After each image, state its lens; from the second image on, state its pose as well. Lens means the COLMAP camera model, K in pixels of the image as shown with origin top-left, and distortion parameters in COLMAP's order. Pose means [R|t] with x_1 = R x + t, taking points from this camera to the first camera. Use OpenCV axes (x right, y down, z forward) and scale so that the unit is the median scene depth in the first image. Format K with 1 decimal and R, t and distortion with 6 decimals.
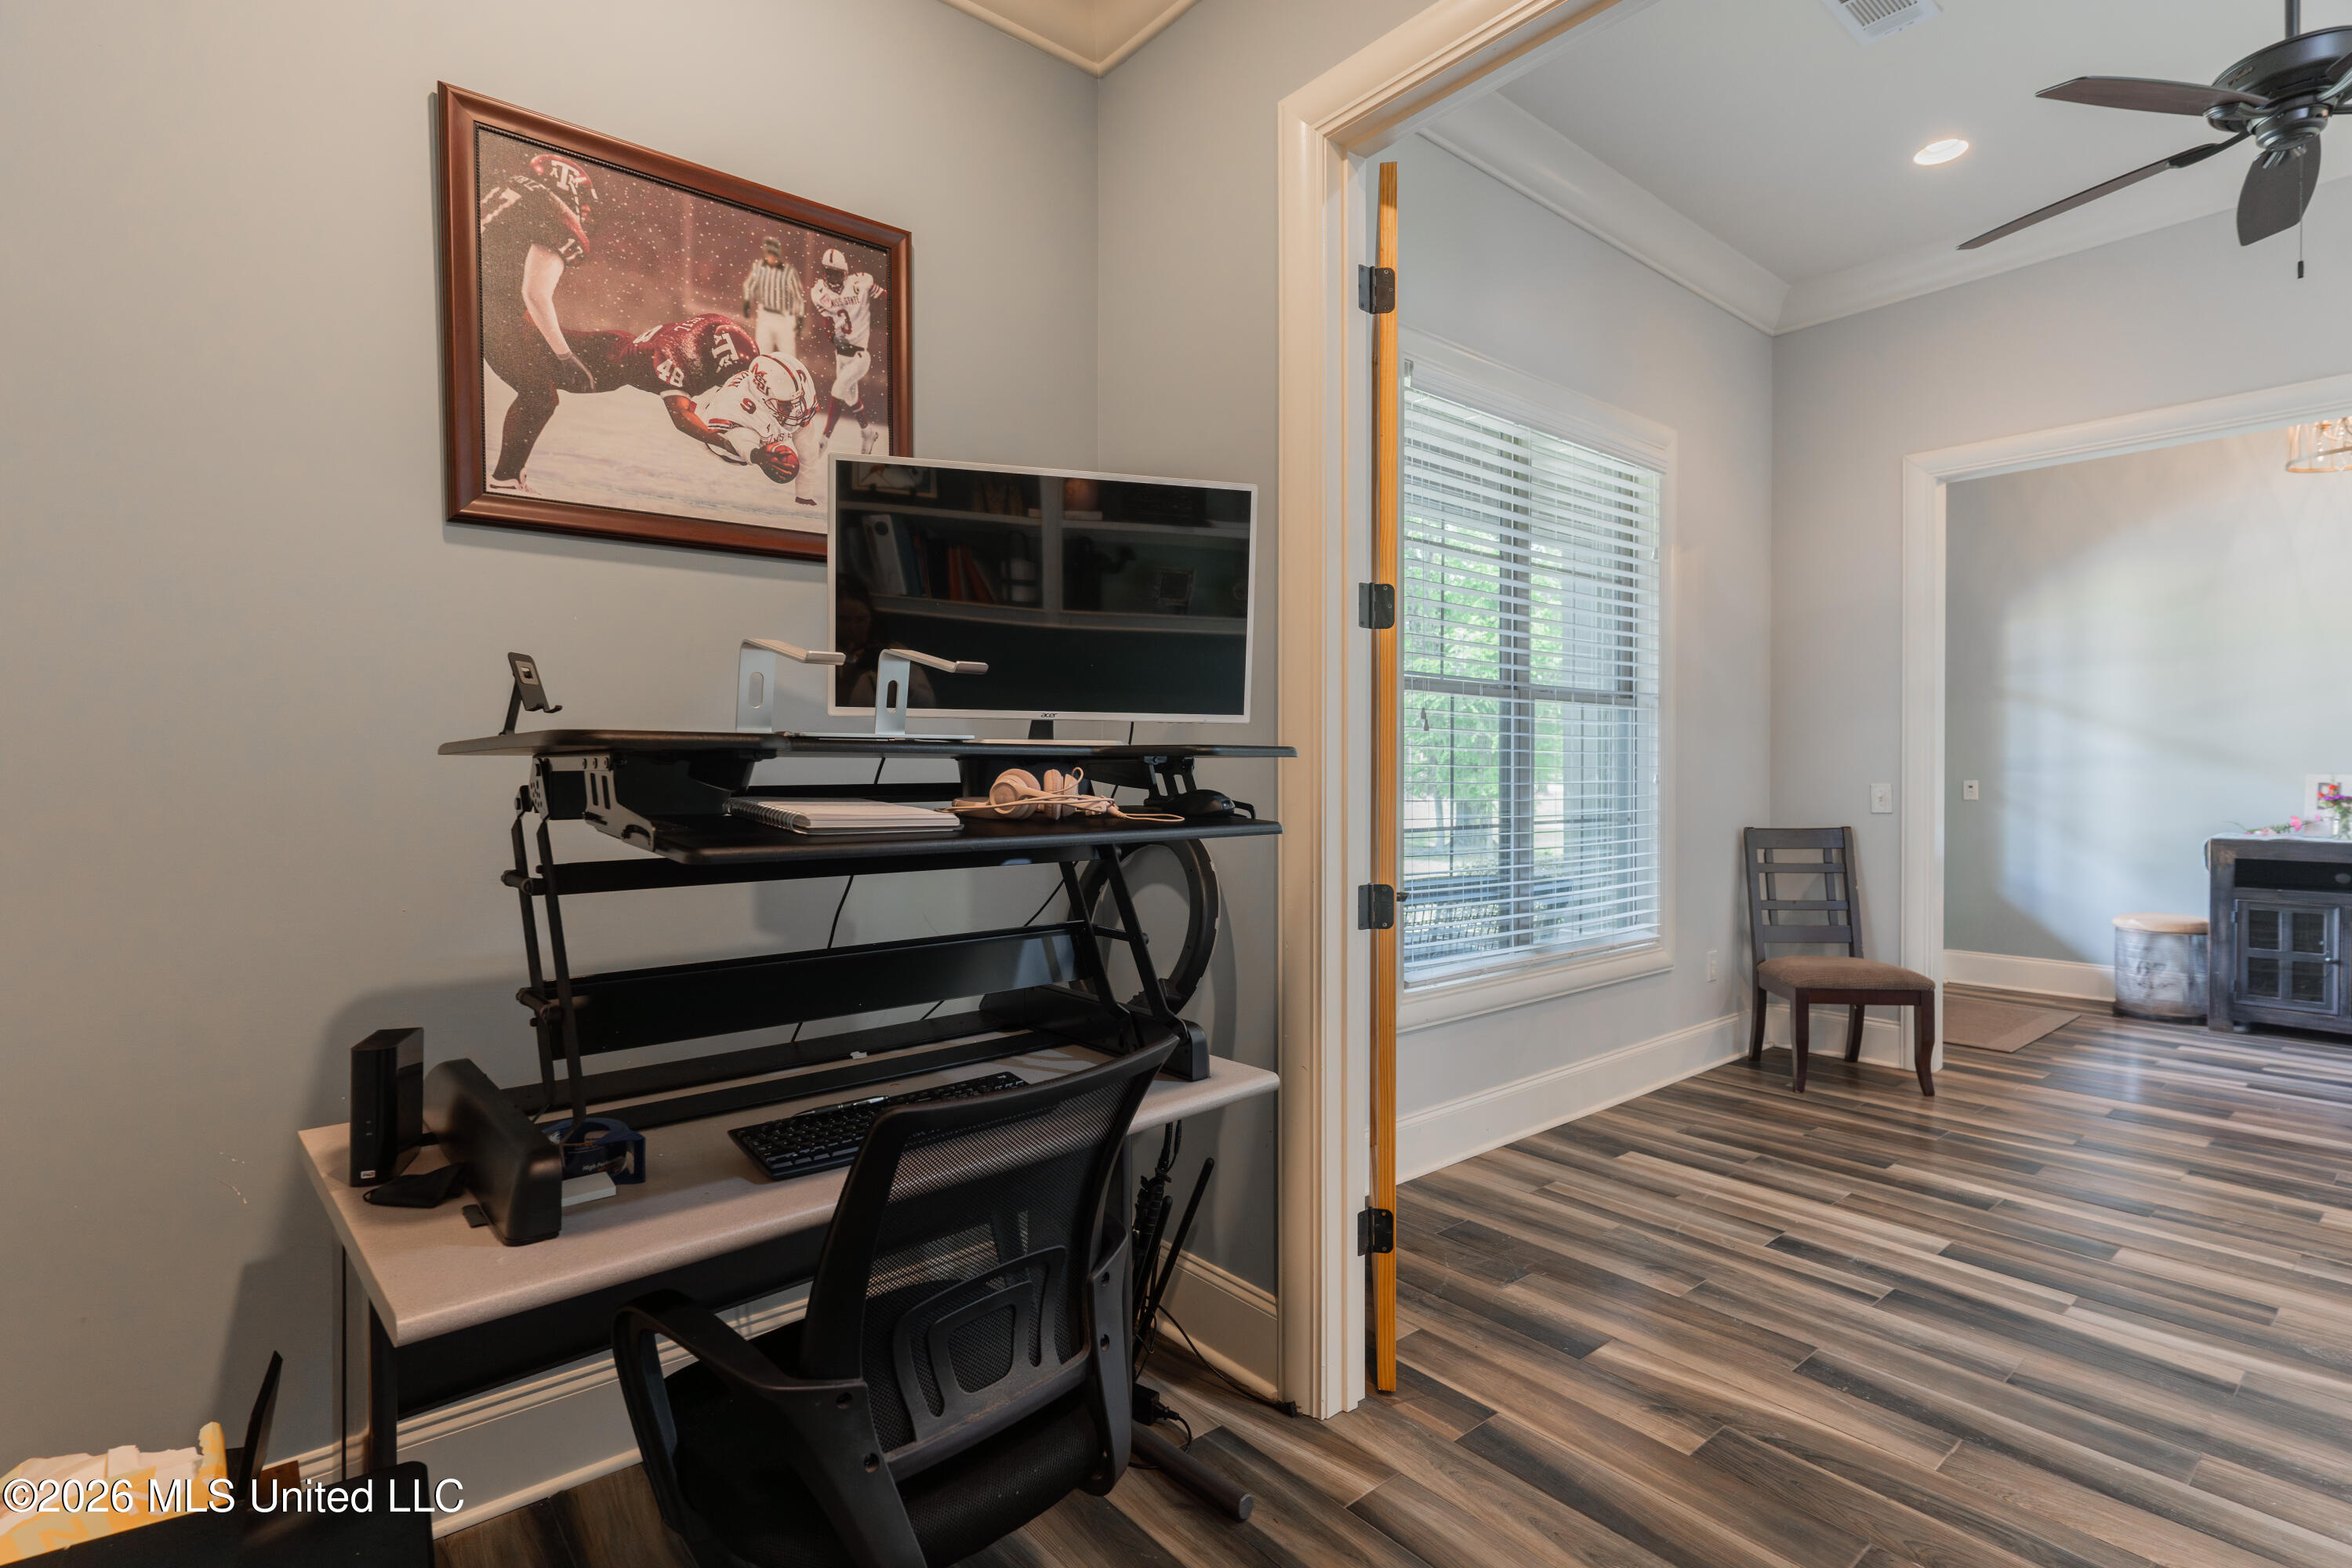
lens RADIAL K [[1164.4, 0, 1176.0], [0, 1164.4, 784.0], [0, 0, 1]] dist [0.005335, 0.000639]
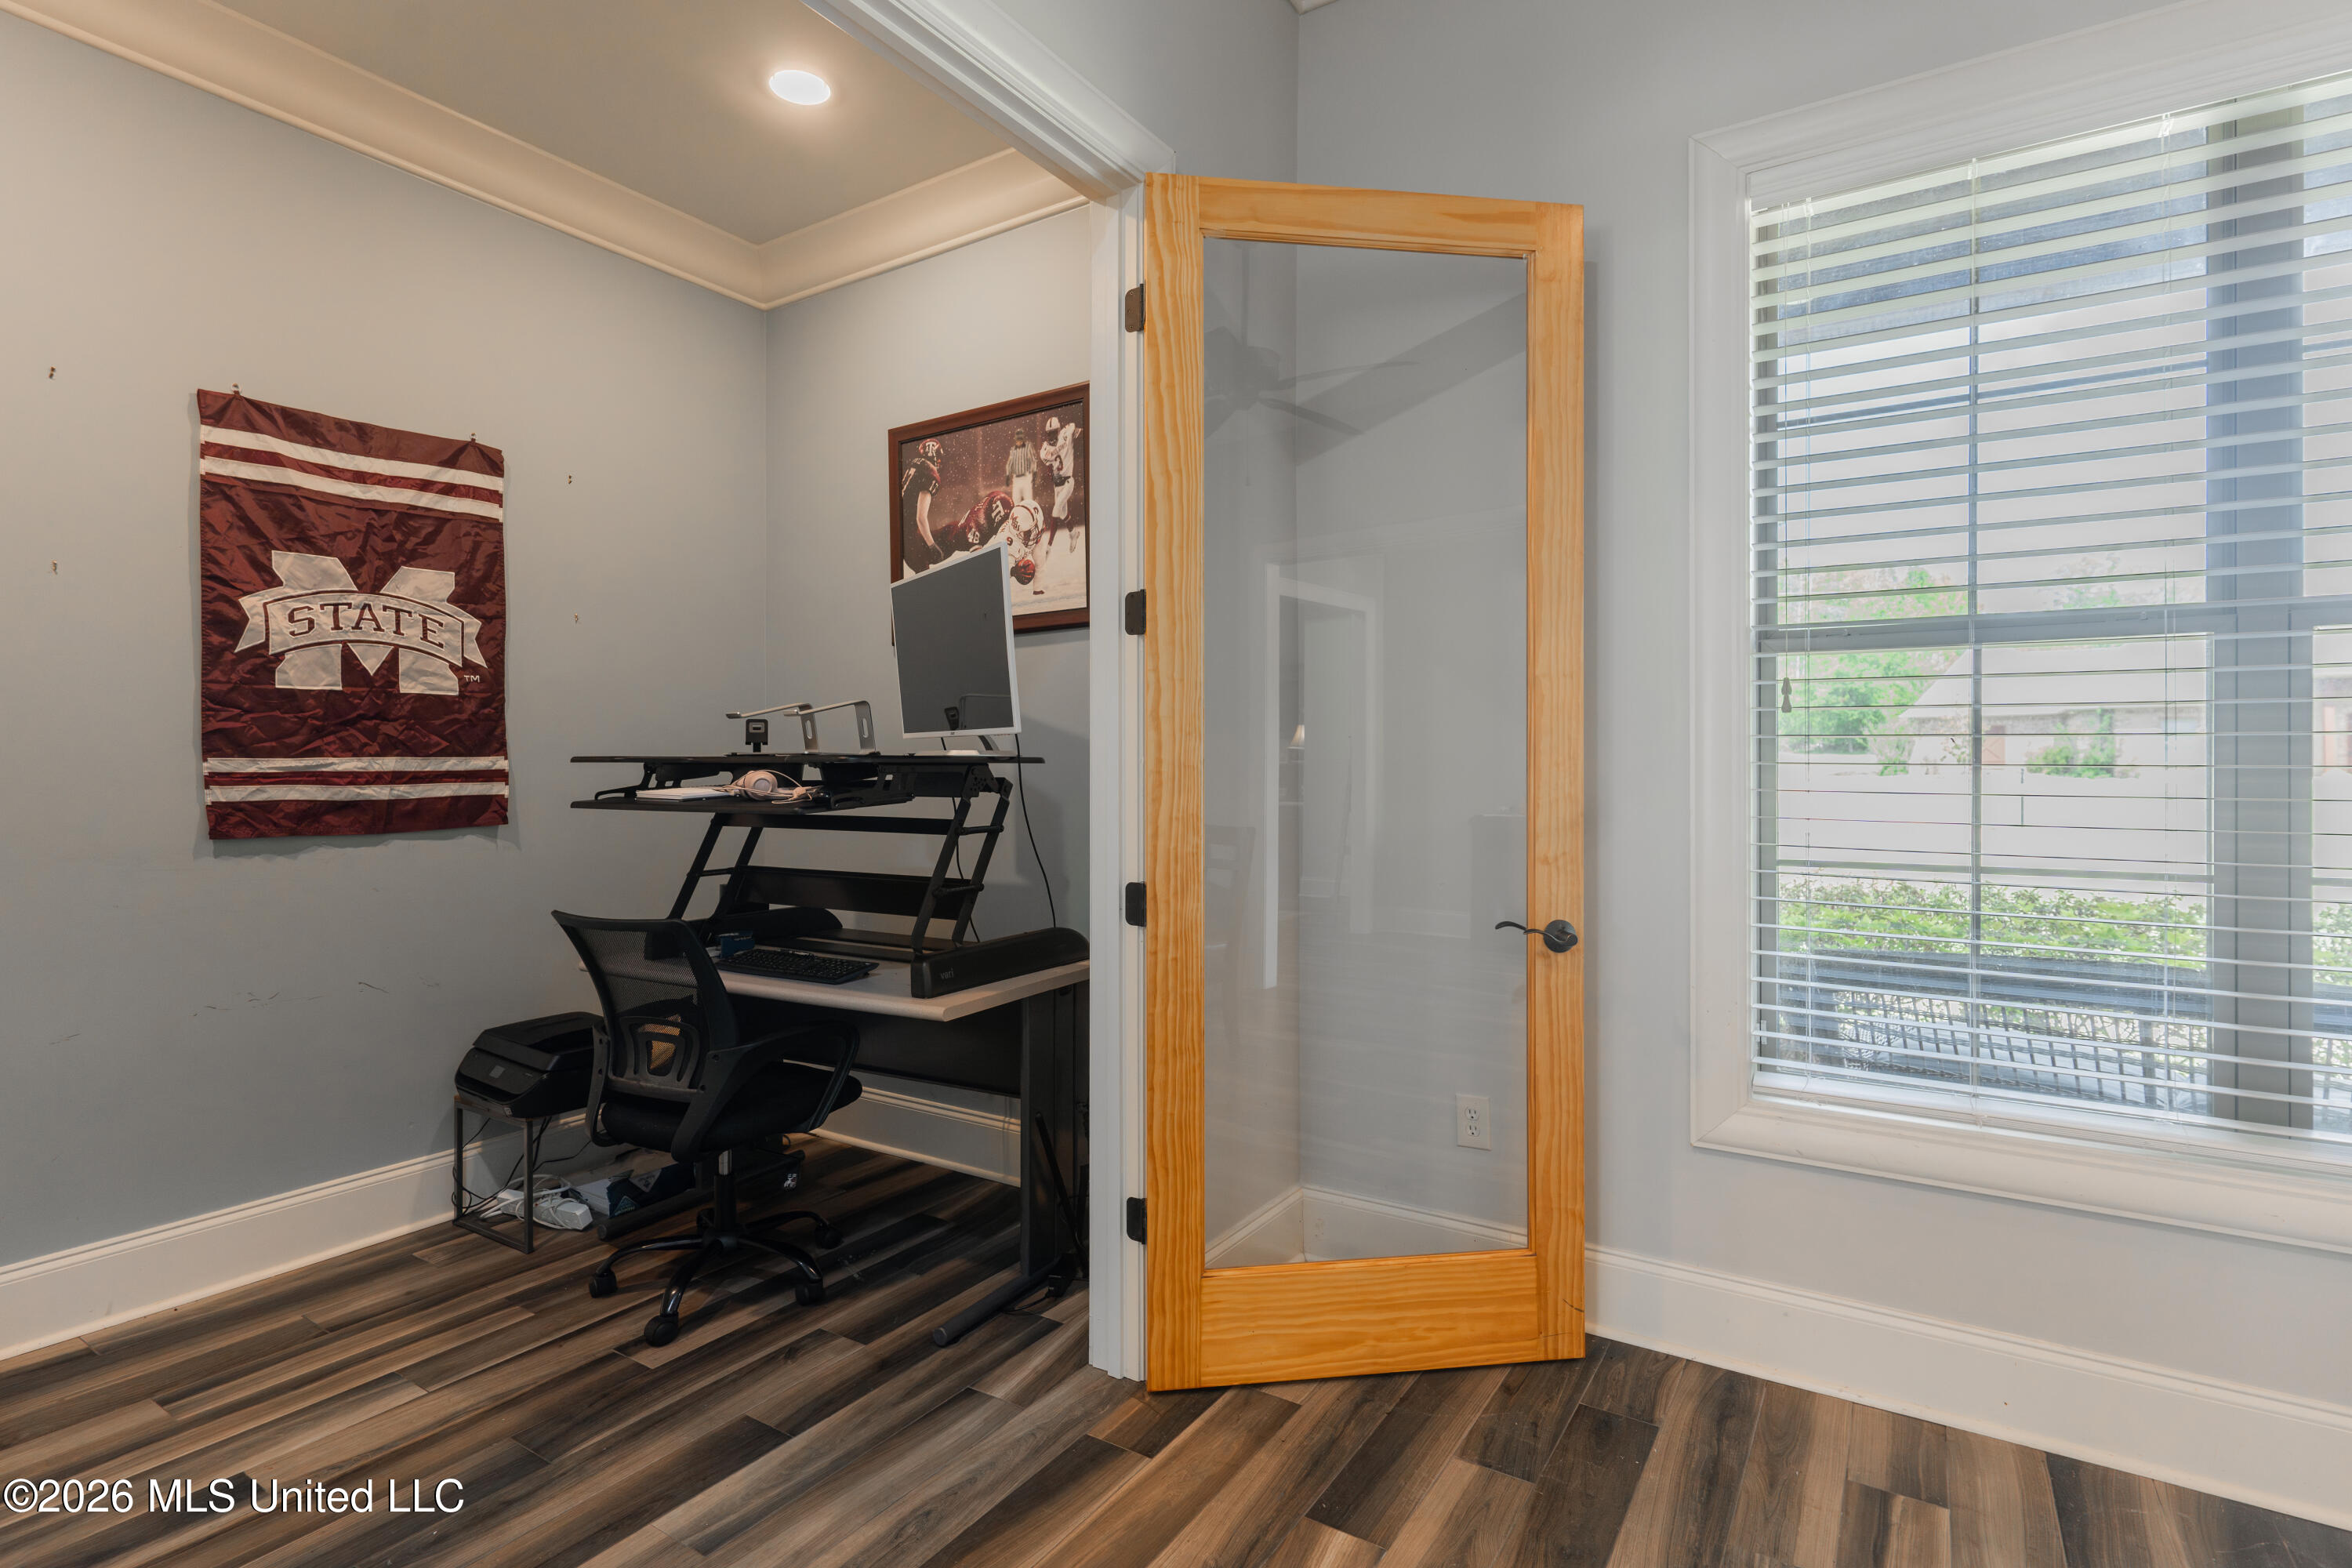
lens RADIAL K [[1171.9, 0, 1176.0], [0, 1171.9, 784.0], [0, 0, 1]] dist [-0.000535, 0.000107]
pose [[0.275766, 0.008034, -0.961191, 1.219194], [-0.015302, 0.999875, 0.003968, -0.005176], [0.961103, 0.013614, 0.275854, 0.779633]]
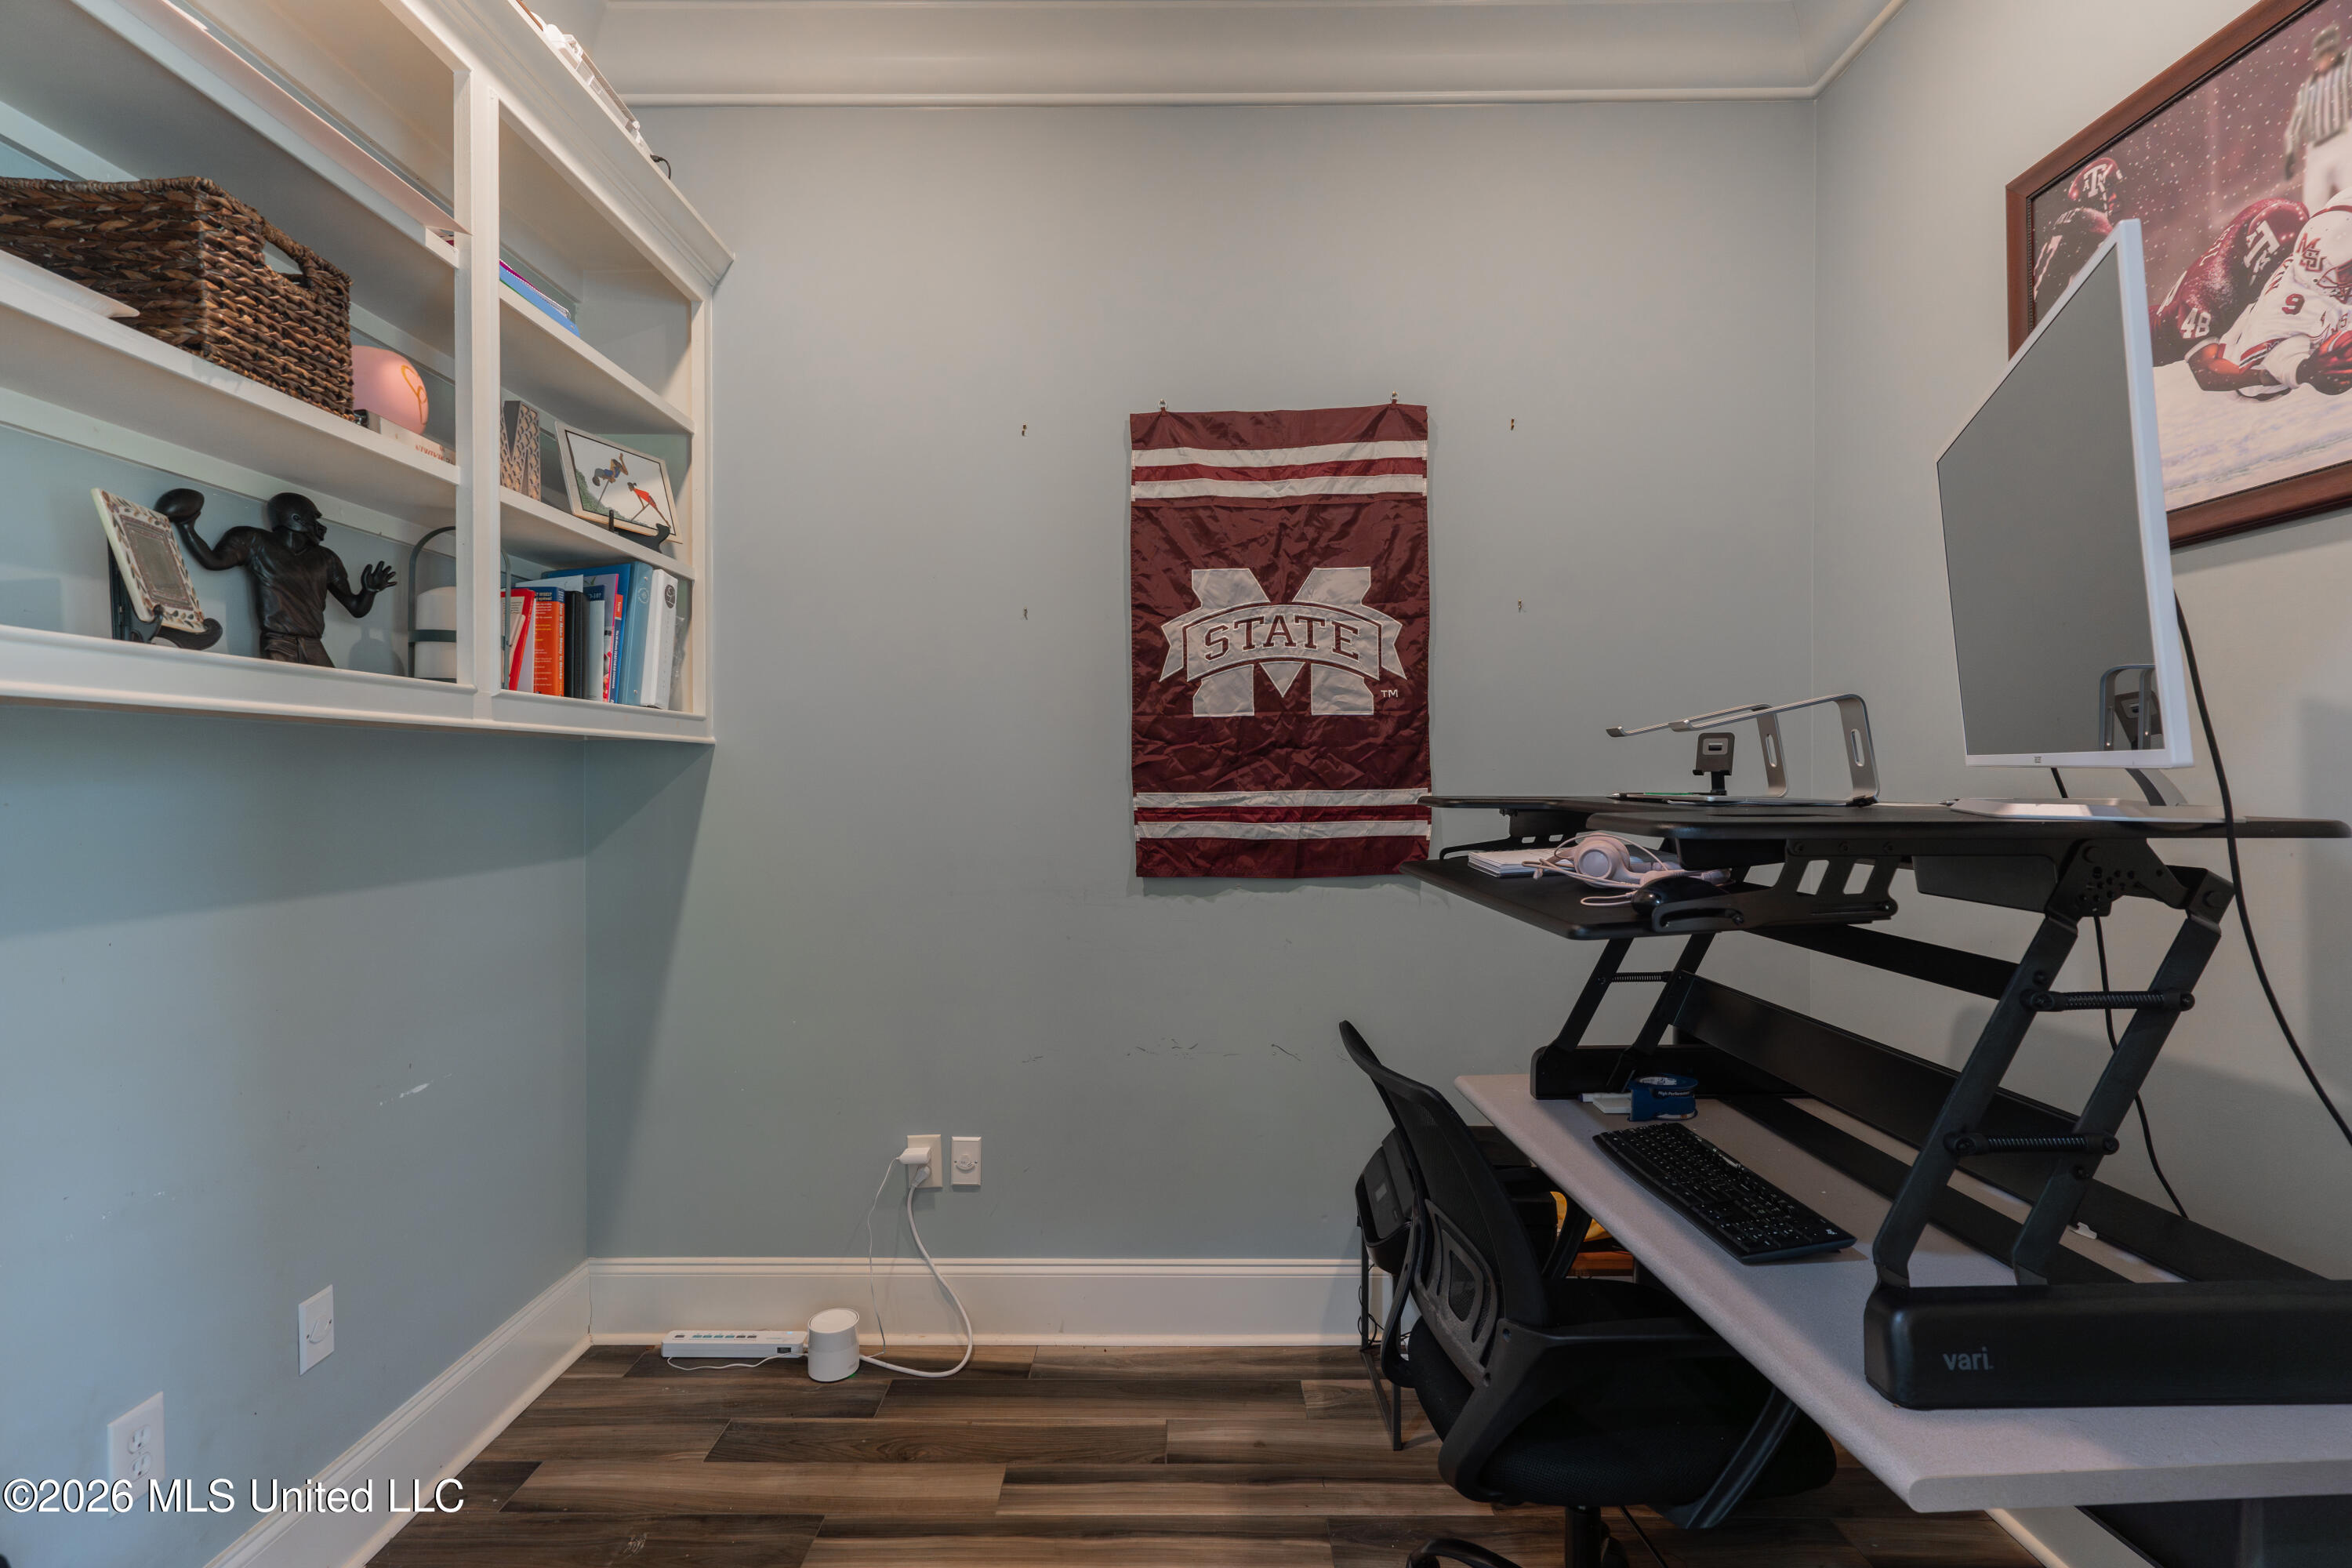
lens RADIAL K [[1149.3, 0, 1176.0], [0, 1149.3, 784.0], [0, 0, 1]] dist [0.001885, 0.000398]
pose [[-0.655099, 0.004227, -0.755531, 0.576512], [-0.013609, 0.999756, 0.017394, -0.044117], [0.755420, 0.021677, -0.654882, 0.948755]]
